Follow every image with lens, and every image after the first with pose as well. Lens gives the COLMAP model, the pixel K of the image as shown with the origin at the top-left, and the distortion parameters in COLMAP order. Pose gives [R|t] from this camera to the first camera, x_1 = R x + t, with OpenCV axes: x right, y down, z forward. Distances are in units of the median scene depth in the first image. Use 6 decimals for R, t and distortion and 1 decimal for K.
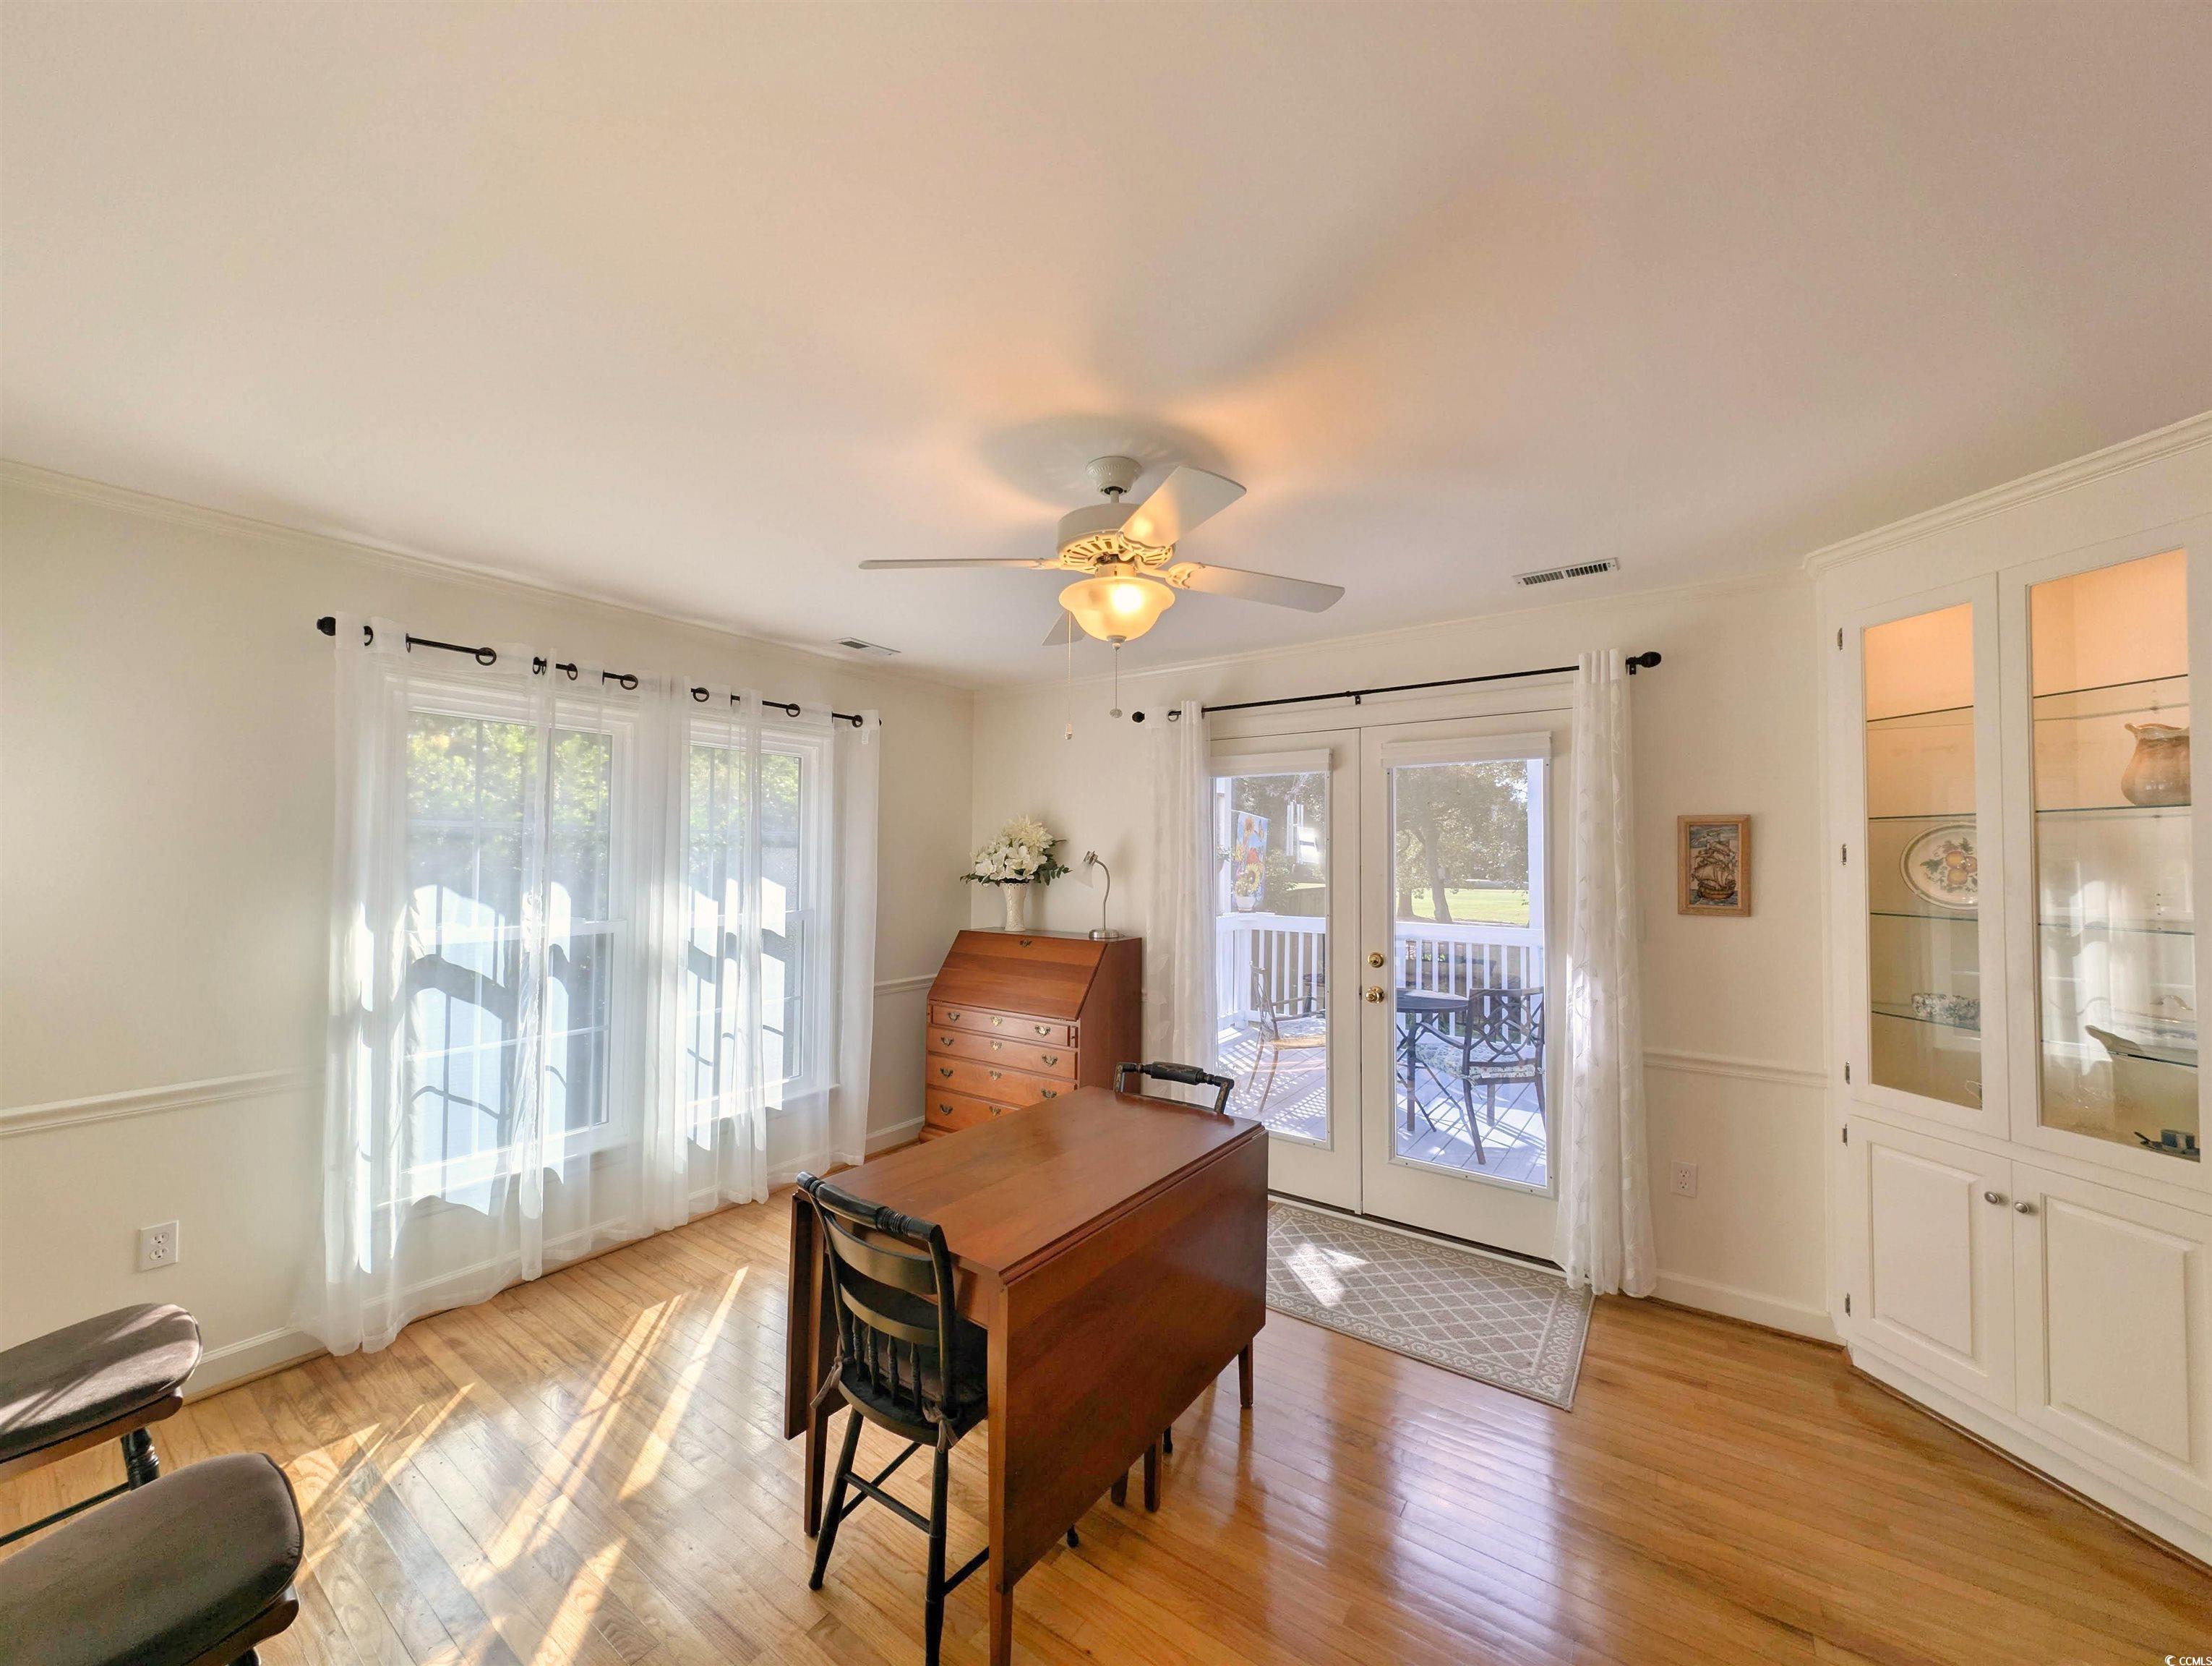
lens RADIAL K [[828.6, 0, 1107.5], [0, 828.6, 841.5], [0, 0, 1]] dist [0.023539, -0.001920]
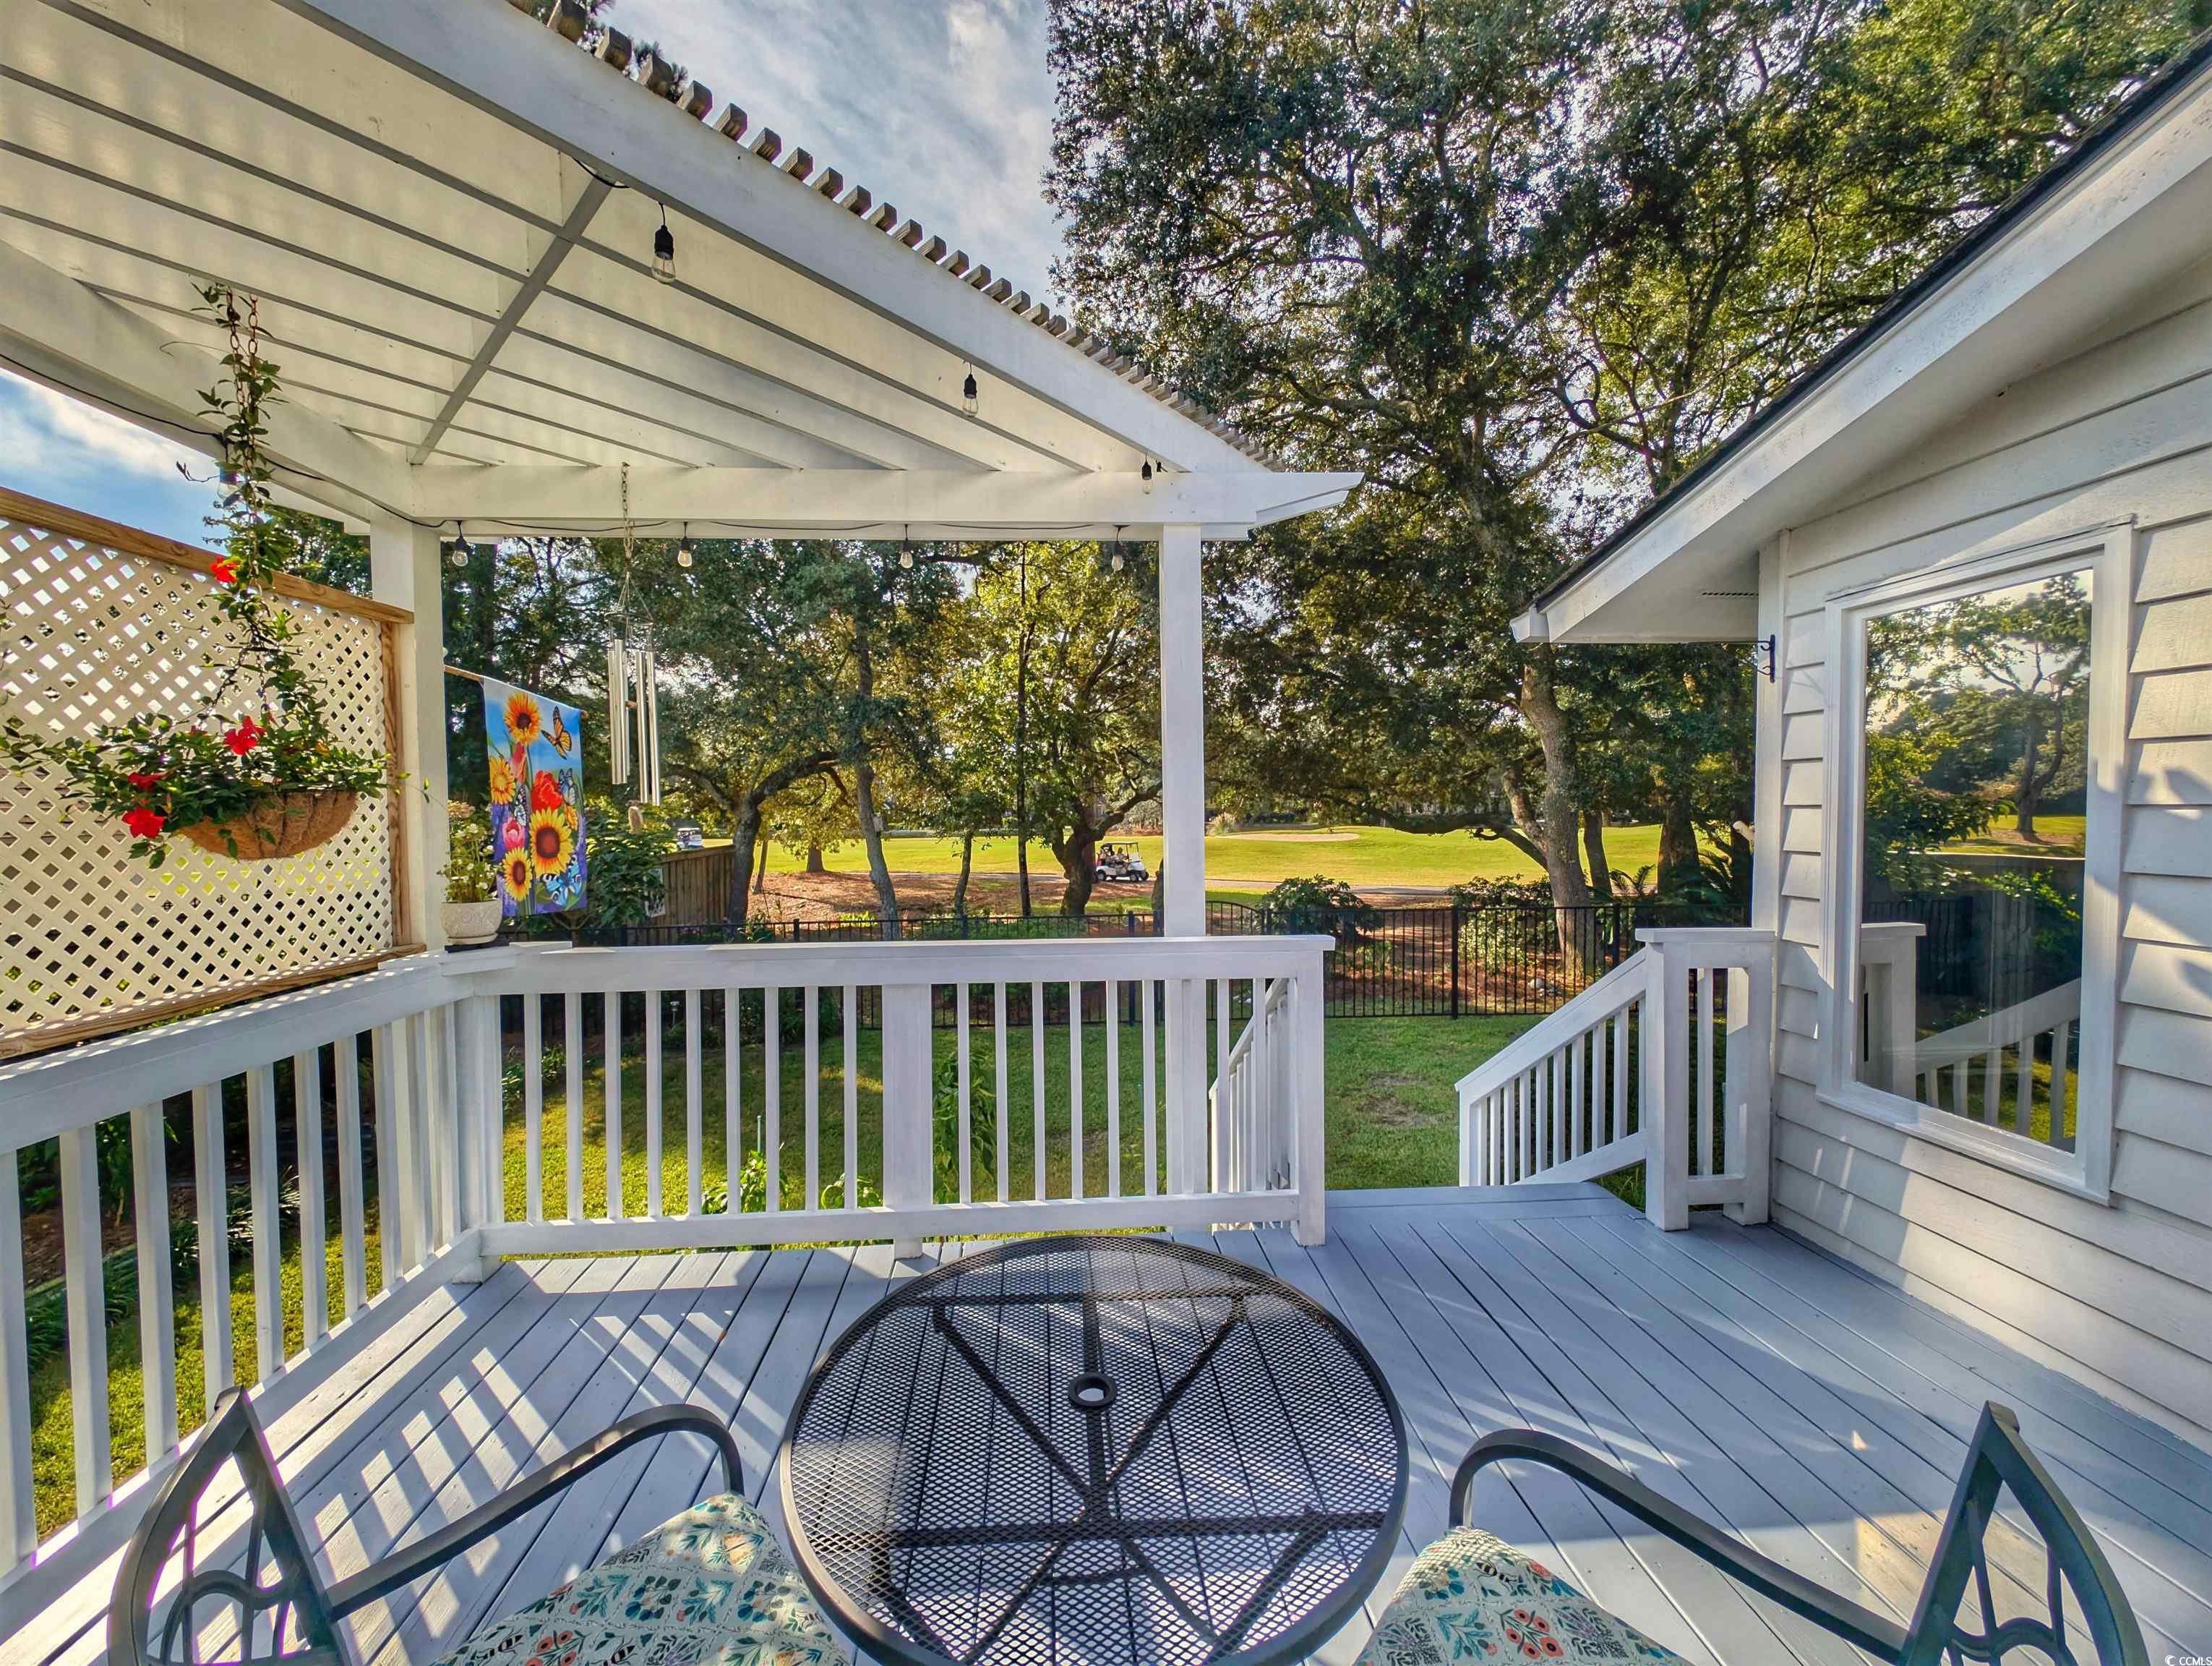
lens RADIAL K [[828.6, 0, 1102.5], [0, 828.6, 833.3], [0, 0, 1]] dist [0.023539, -0.001920]
pose [[0.773837, -0.027666, 0.632780, 0.127647], [-0.003607, 0.998837, 0.048082, 0.017727], [-0.633374, -0.039491, 0.772837, 0.487738]]
